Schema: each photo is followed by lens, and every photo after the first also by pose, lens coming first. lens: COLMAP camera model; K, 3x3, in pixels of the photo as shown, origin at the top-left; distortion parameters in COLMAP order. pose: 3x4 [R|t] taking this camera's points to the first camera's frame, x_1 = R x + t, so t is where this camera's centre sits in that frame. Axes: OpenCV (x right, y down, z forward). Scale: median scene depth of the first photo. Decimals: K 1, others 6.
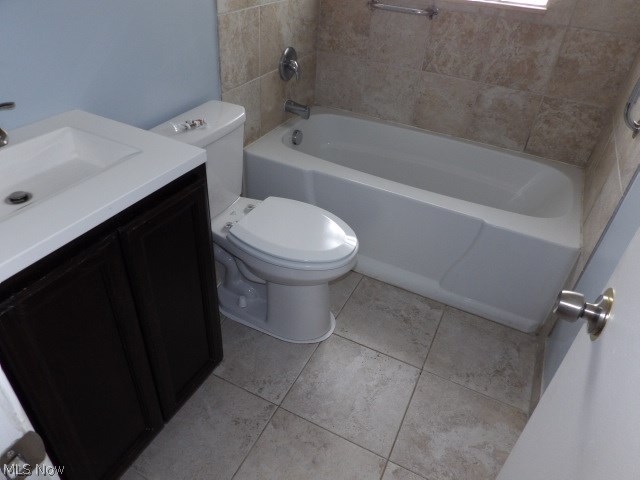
lens RADIAL K [[454.3, 0, 319.2], [0, 454.3, 232.9], [0, 0, 1]] dist [-0.006319, 0.002649]
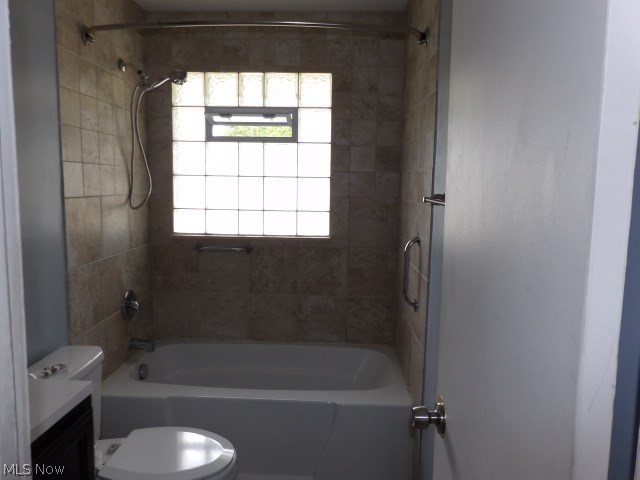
lens RADIAL K [[454.3, 0, 319.2], [0, 454.3, 232.9], [0, 0, 1]] dist [-0.006319, 0.002649]
pose [[0.907881, -0.089008, 0.409671, -0.090135], [0.272799, 0.867438, -0.416090, 0.055783], [-0.318329, 0.489518, 0.811812, -0.112501]]
